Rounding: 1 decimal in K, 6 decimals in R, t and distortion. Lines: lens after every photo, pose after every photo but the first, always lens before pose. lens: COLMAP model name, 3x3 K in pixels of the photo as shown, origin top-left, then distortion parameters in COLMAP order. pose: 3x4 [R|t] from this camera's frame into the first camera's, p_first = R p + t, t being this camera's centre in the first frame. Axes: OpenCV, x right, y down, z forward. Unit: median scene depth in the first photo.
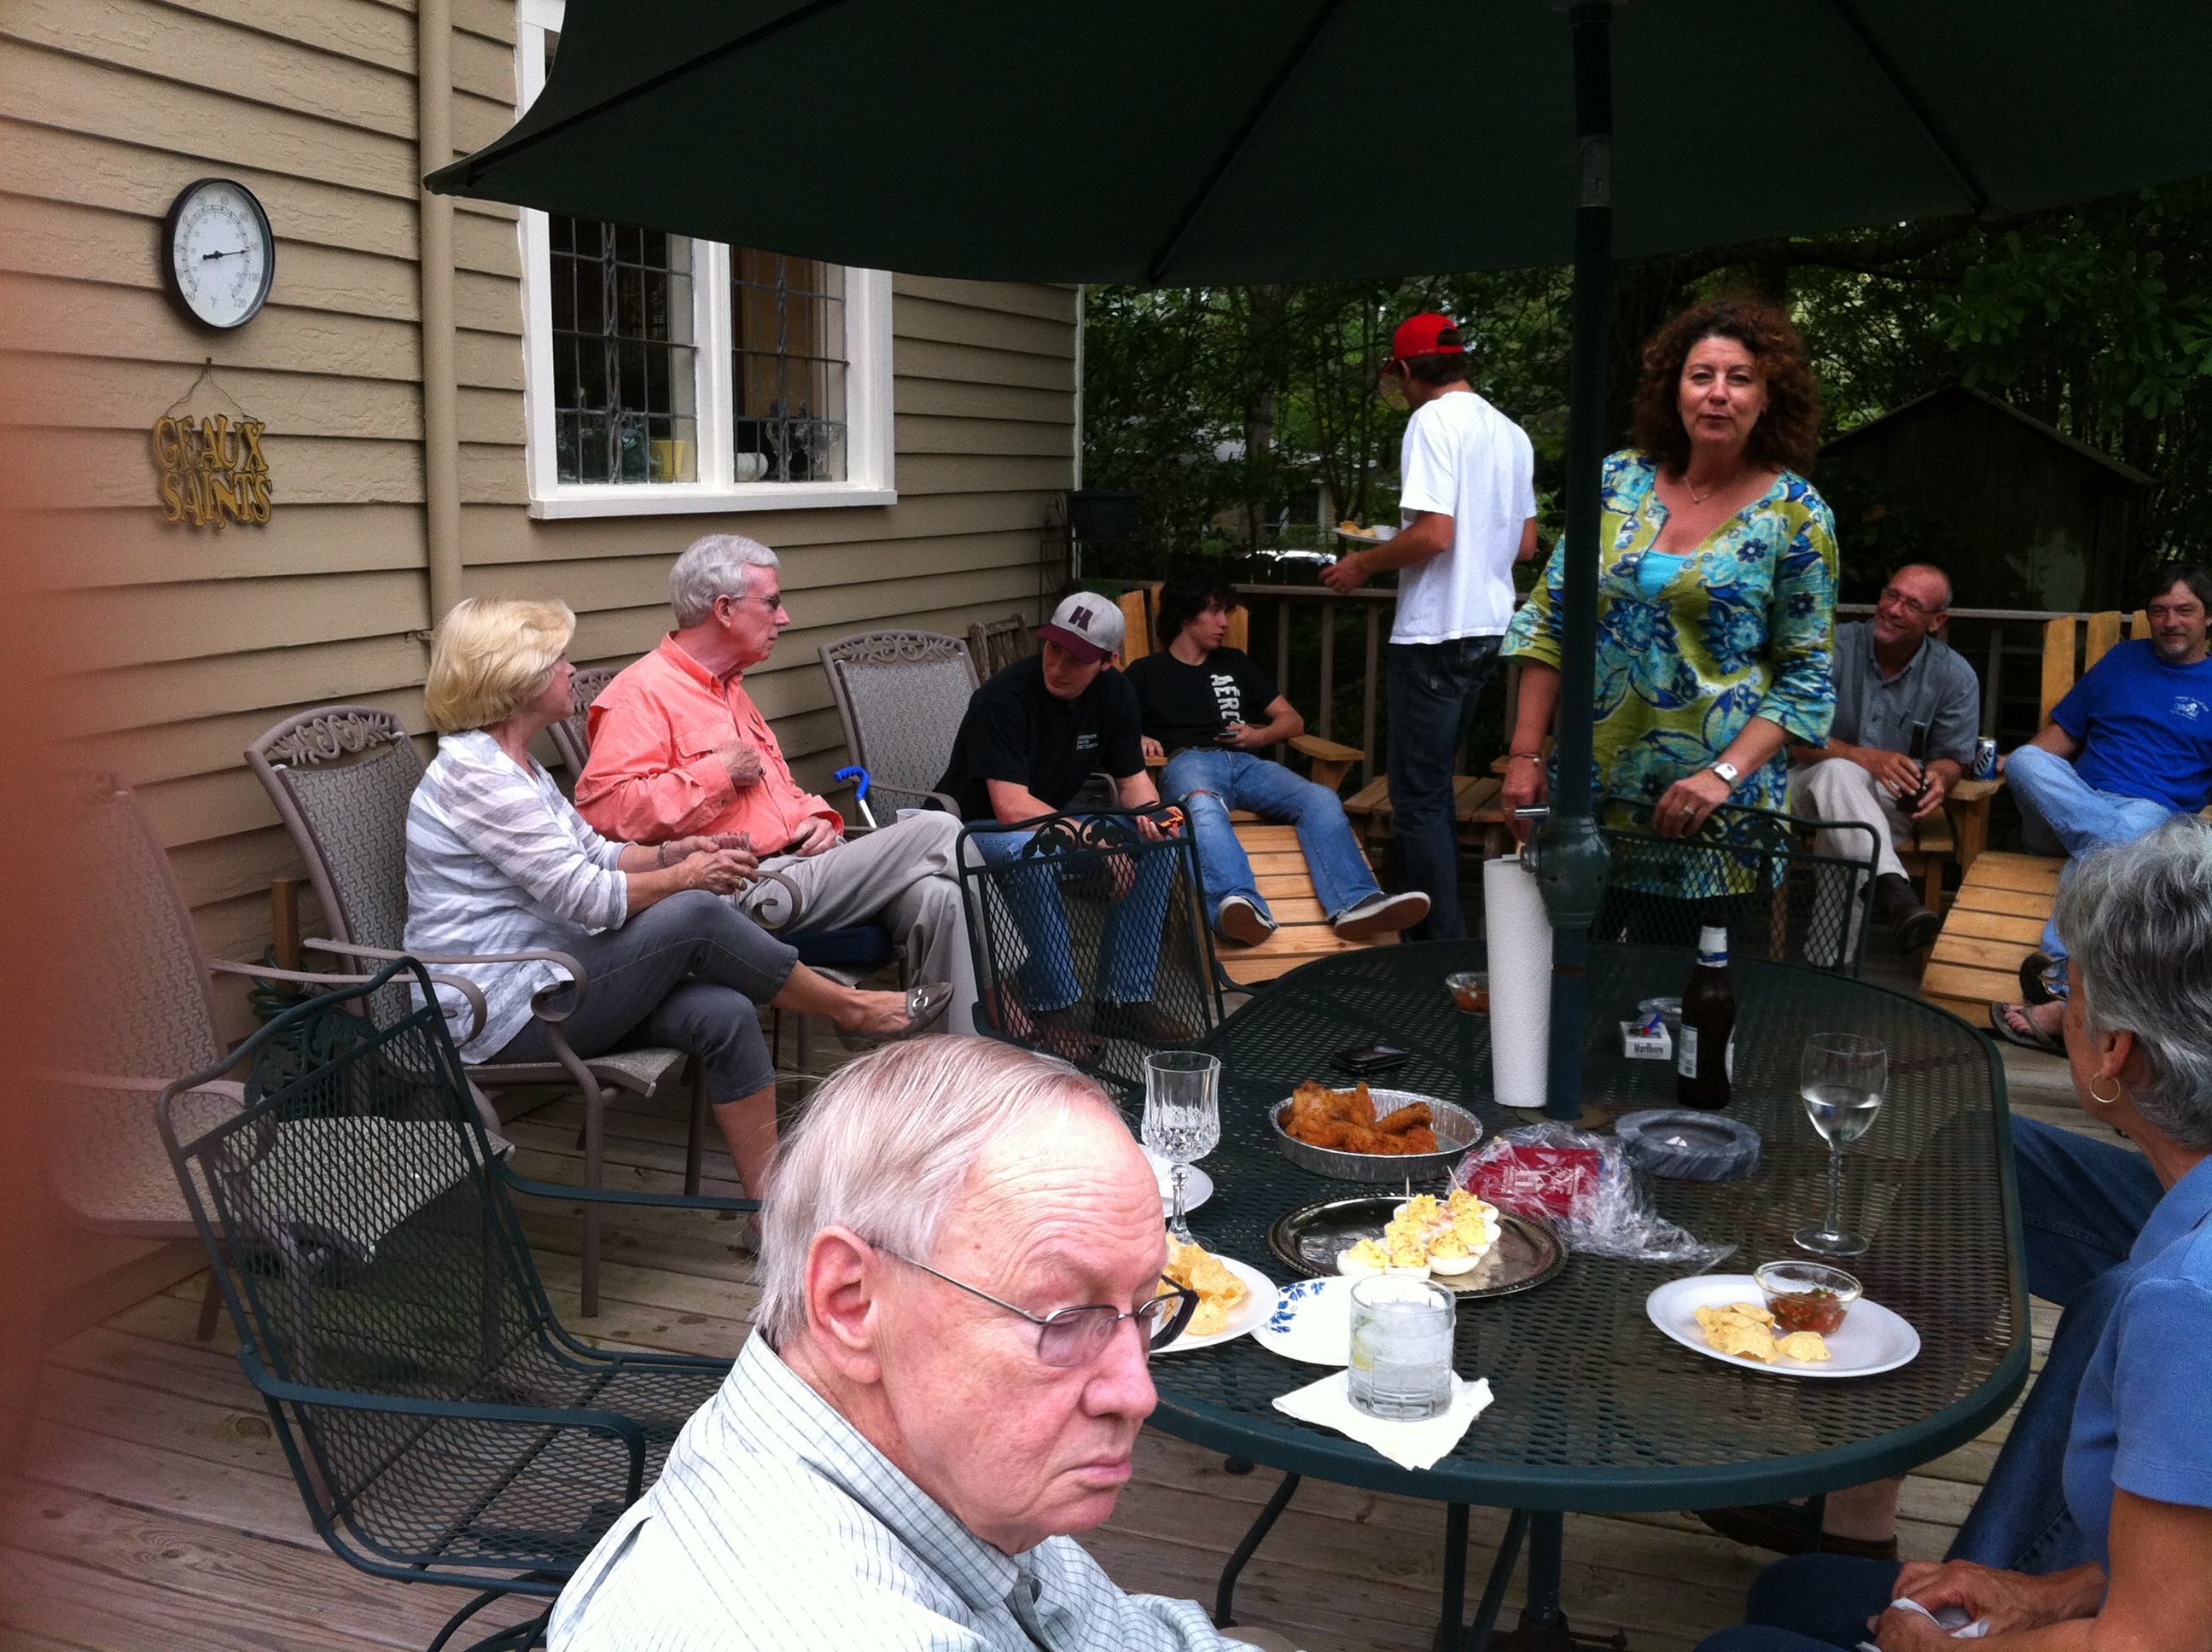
lens RADIAL K [[2116.6, 0, 1106.0], [0, 2116.6, 826.0], [0, 0, 1]] dist [0.064031, -0.199654]
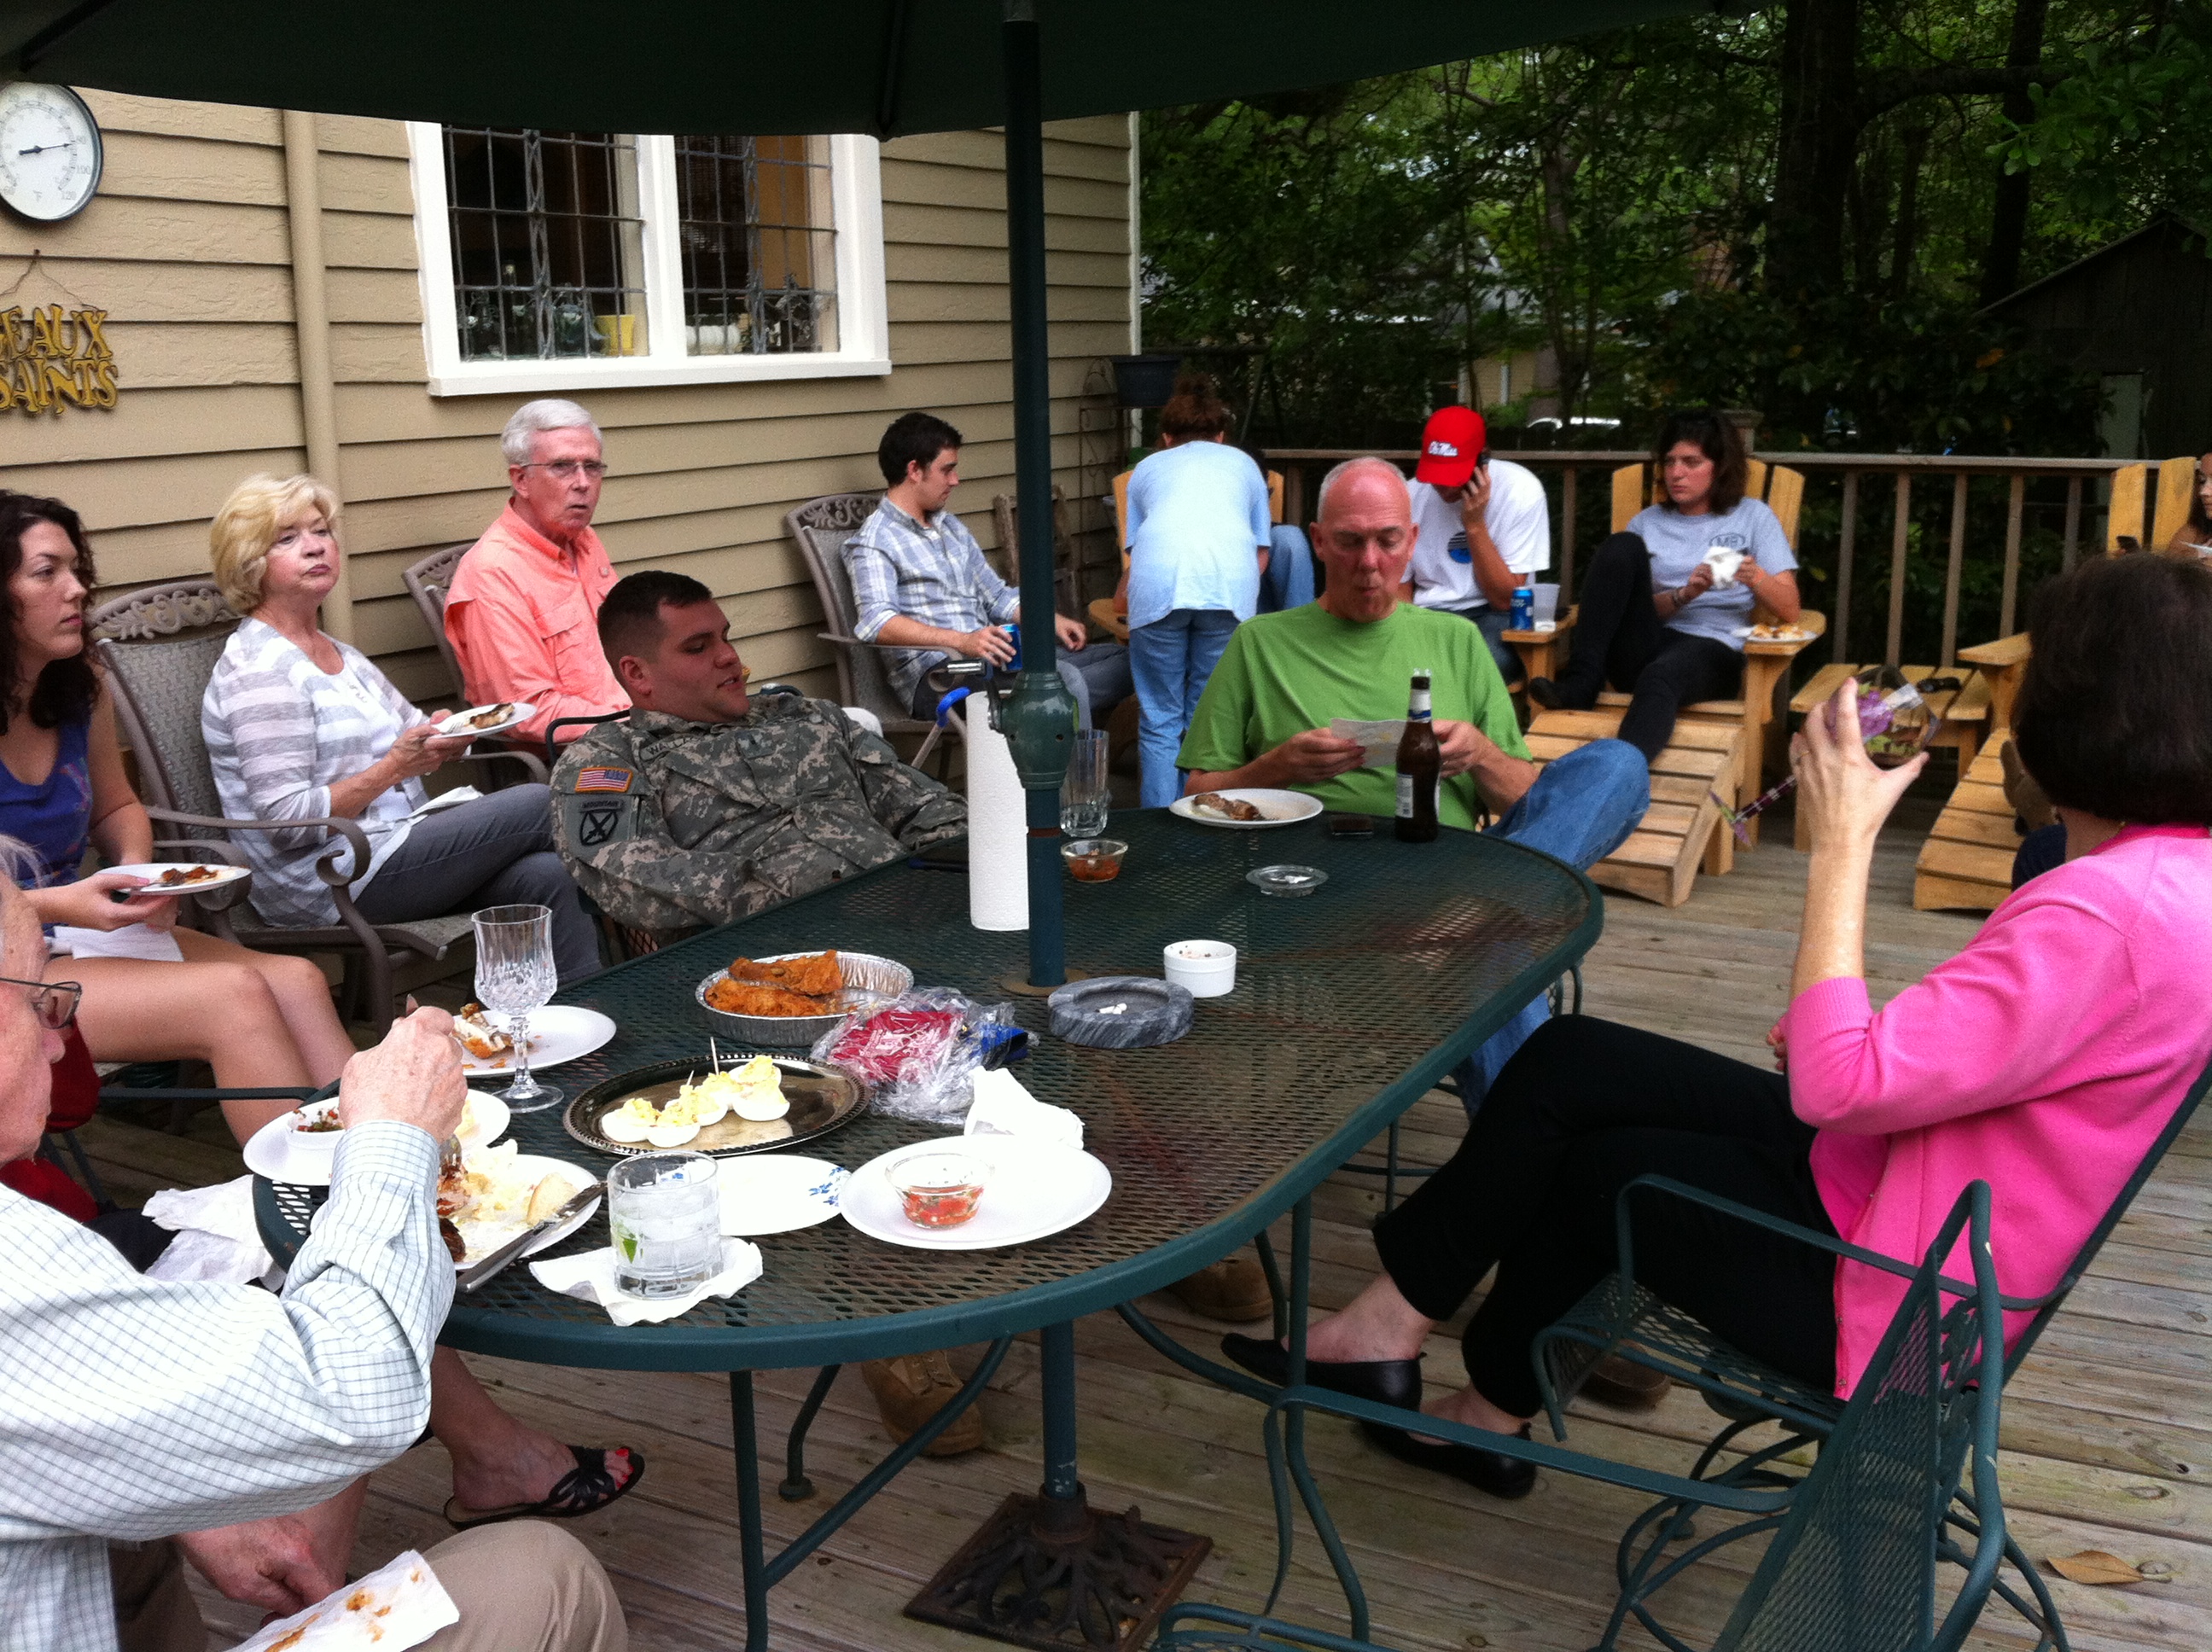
lens RADIAL K [[2130.0, 0, 1106.0], [0, 2130.0, 826.0], [0, 0, 1]] dist [0.032385, -0.154965]
pose [[0.990635, 0.001744, -0.136527, 0.193322], [0.005971, 0.998408, 0.056081, 0.005605], [0.136407, -0.056371, 0.989048, 0.023220]]
